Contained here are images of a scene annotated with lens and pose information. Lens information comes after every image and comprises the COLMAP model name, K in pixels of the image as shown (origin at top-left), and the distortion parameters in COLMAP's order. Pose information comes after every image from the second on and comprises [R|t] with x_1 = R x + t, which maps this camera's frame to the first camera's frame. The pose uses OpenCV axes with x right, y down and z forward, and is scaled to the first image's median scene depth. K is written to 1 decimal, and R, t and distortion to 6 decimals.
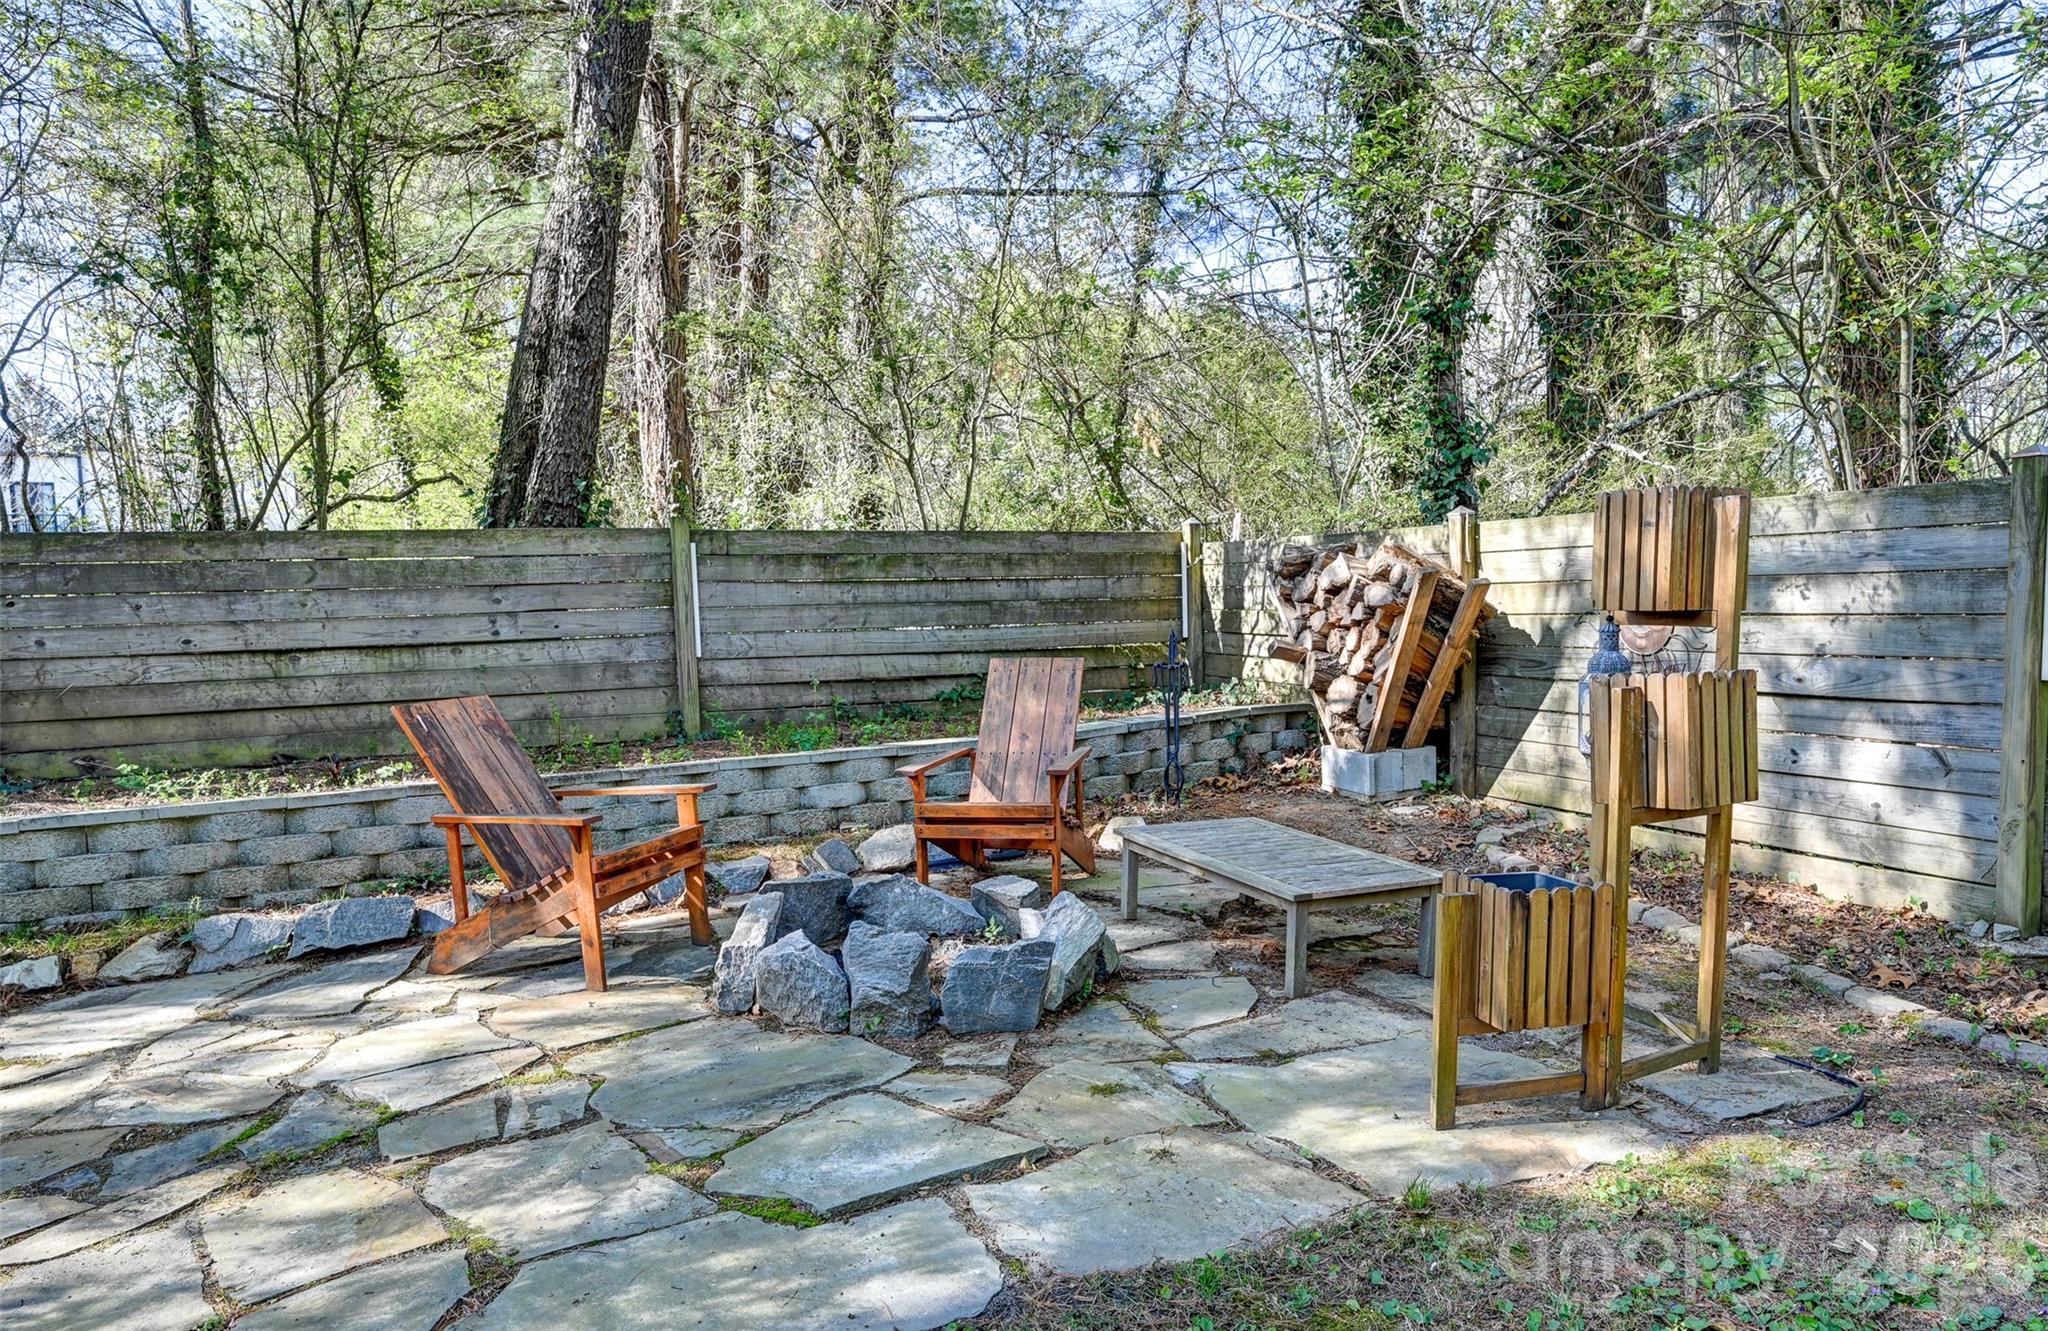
lens RADIAL K [[1380.6, 0, 1053.9], [0, 1380.6, 721.7], [0, 0, 1]] dist [0.001373, 0.002988]
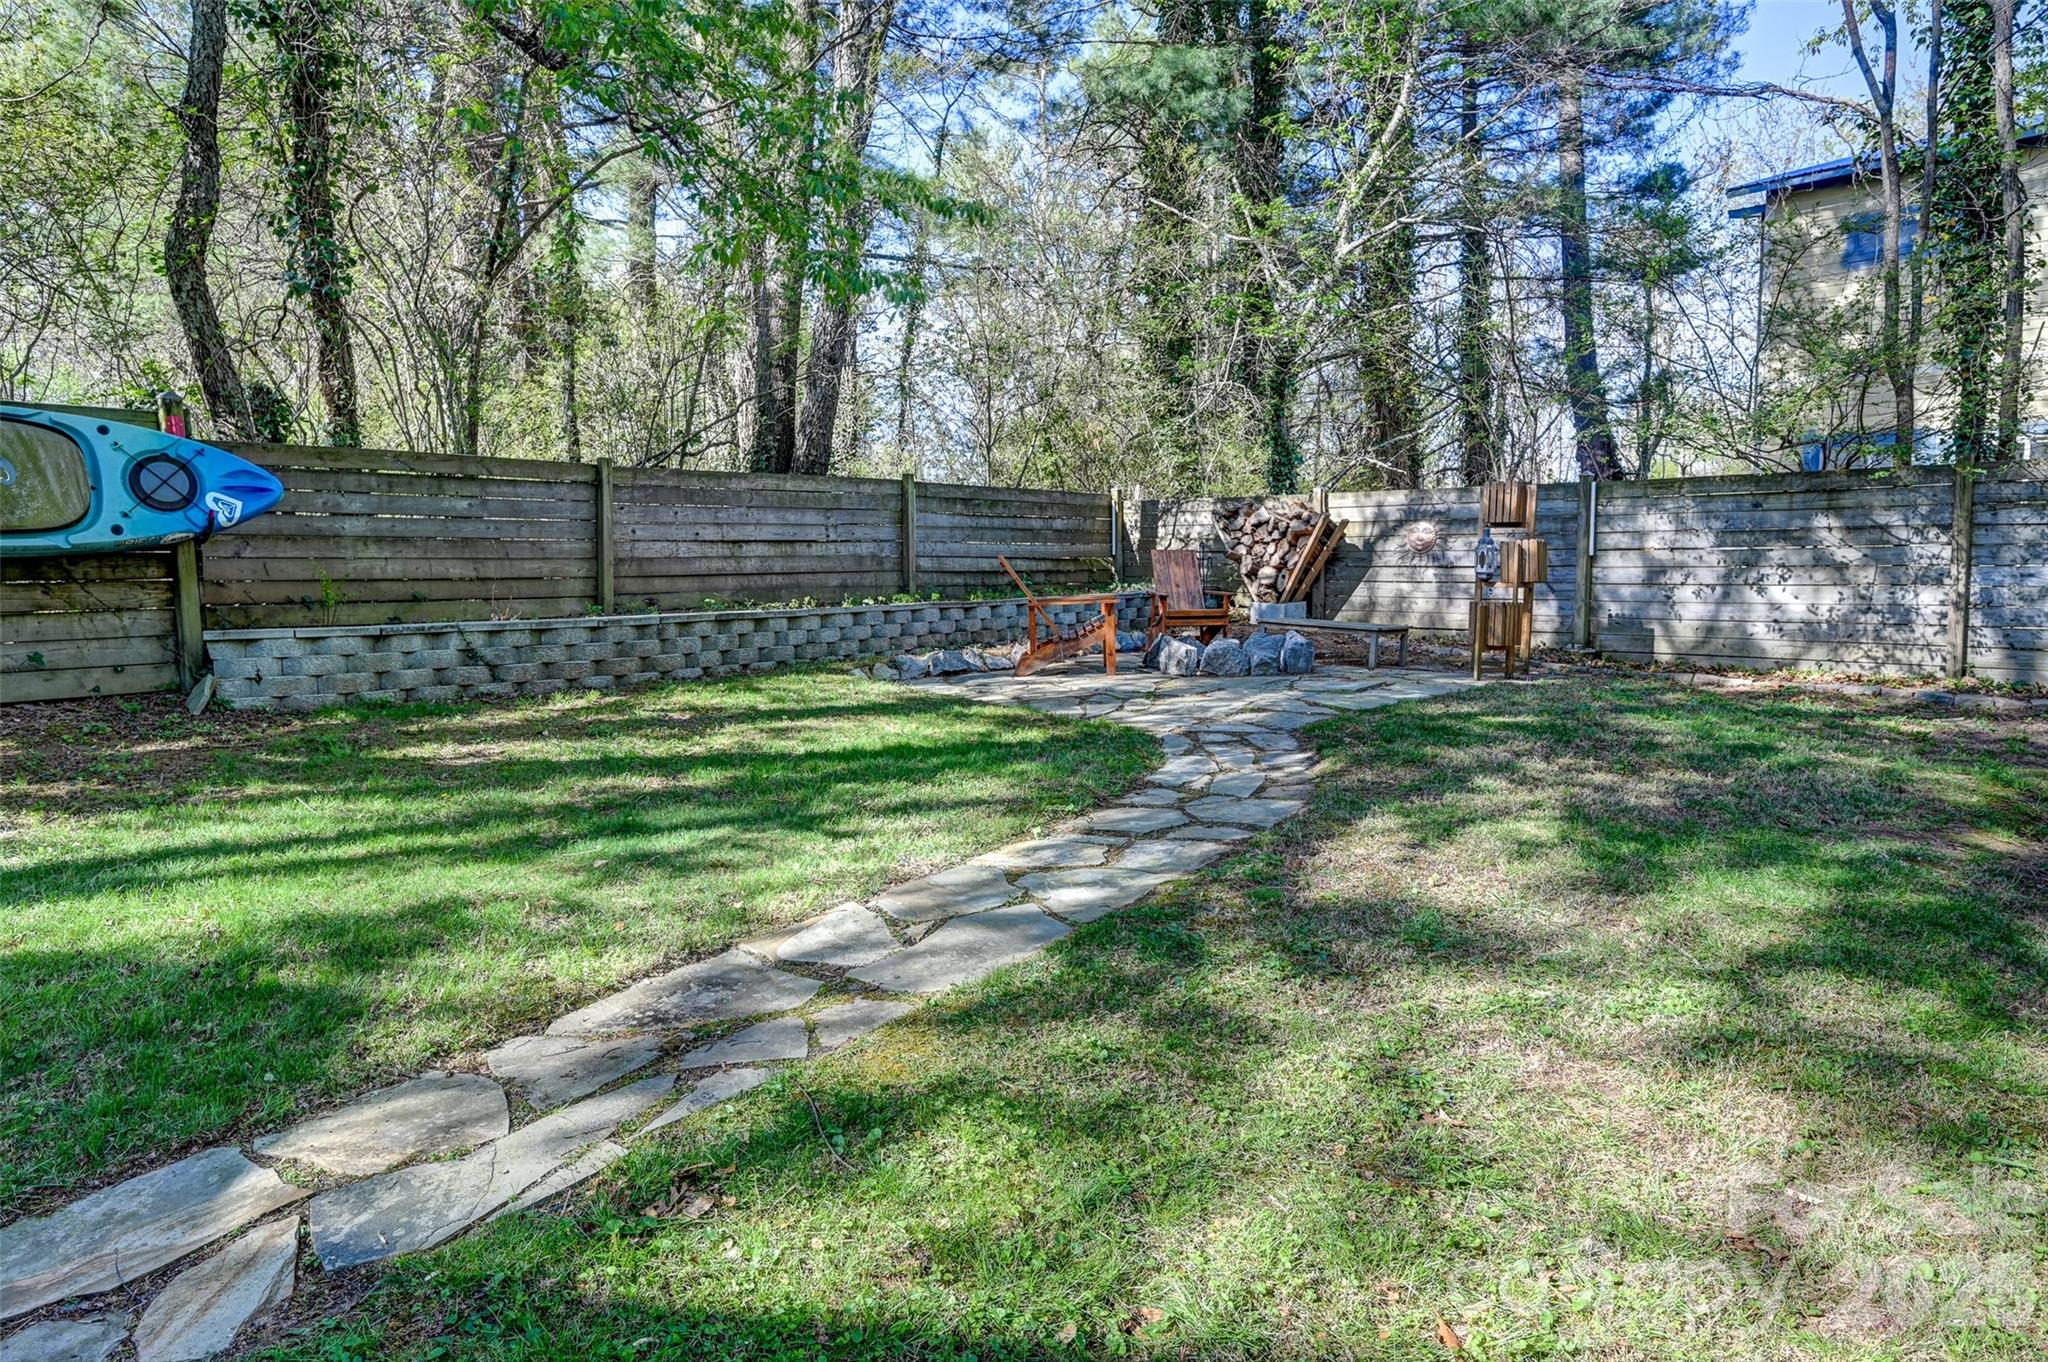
lens RADIAL K [[1276.5, 0, 1012.8], [0, 1276.5, 680.1], [0, 0, 1]] dist [-0.006034, 0.002443]
pose [[0.934655, -0.013794, 0.355287, -0.816846], [0.014538, 0.999894, 0.000575, 0.129012], [-0.355258, 0.004627, 0.934757, -0.631254]]
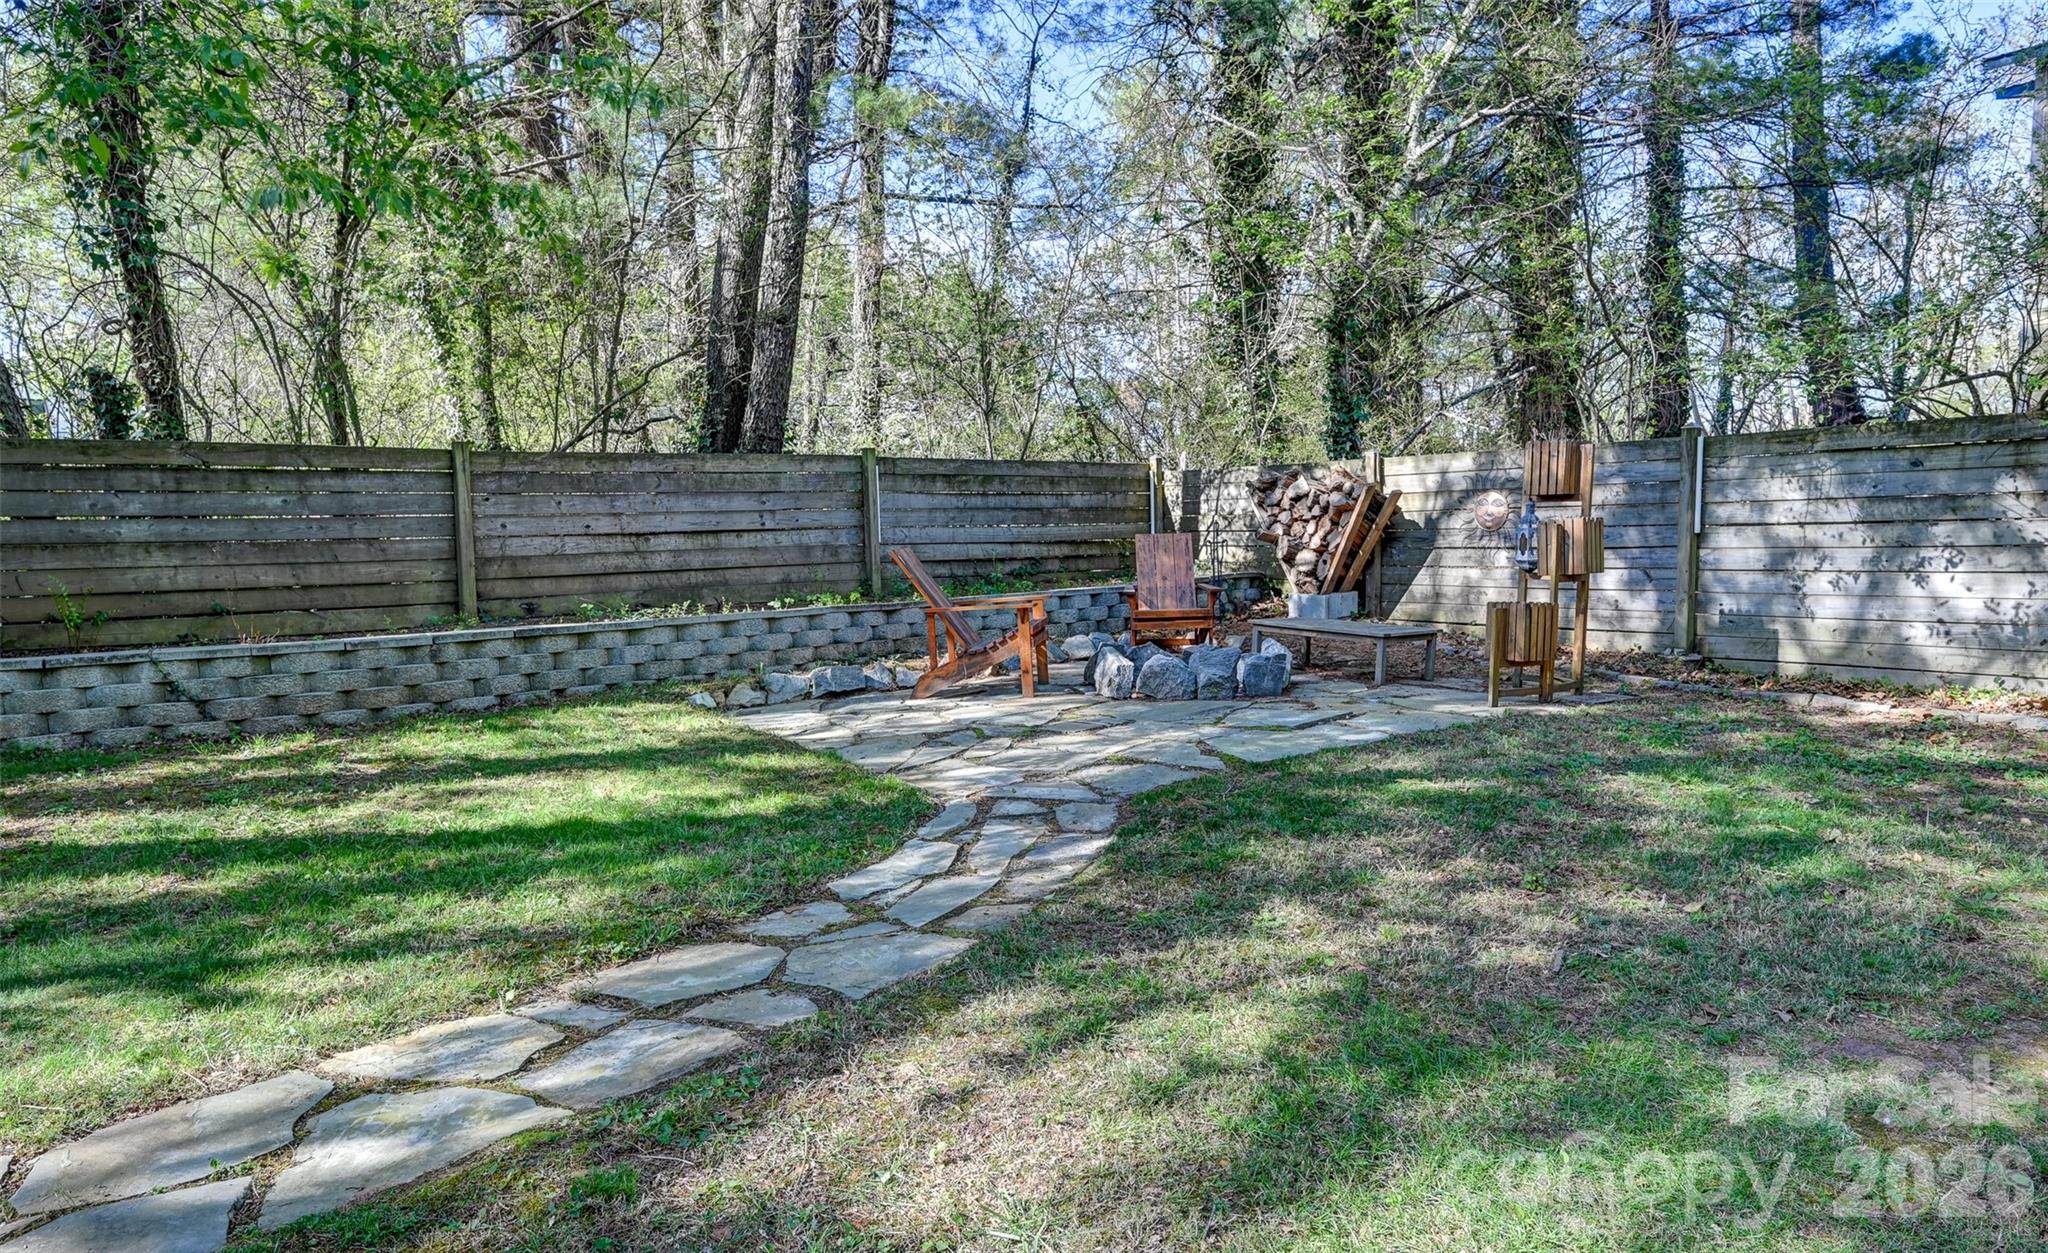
lens RADIAL K [[1324.8, 0, 1037.4], [0, 1324.8, 684.7], [0, 0, 1]] dist [0.002603, -0.007744]
pose [[0.975966, -0.023229, 0.216680, -0.460591], [0.018586, 0.999552, 0.023440, 0.087280], [-0.217127, -0.018849, 0.975961, -0.499232]]
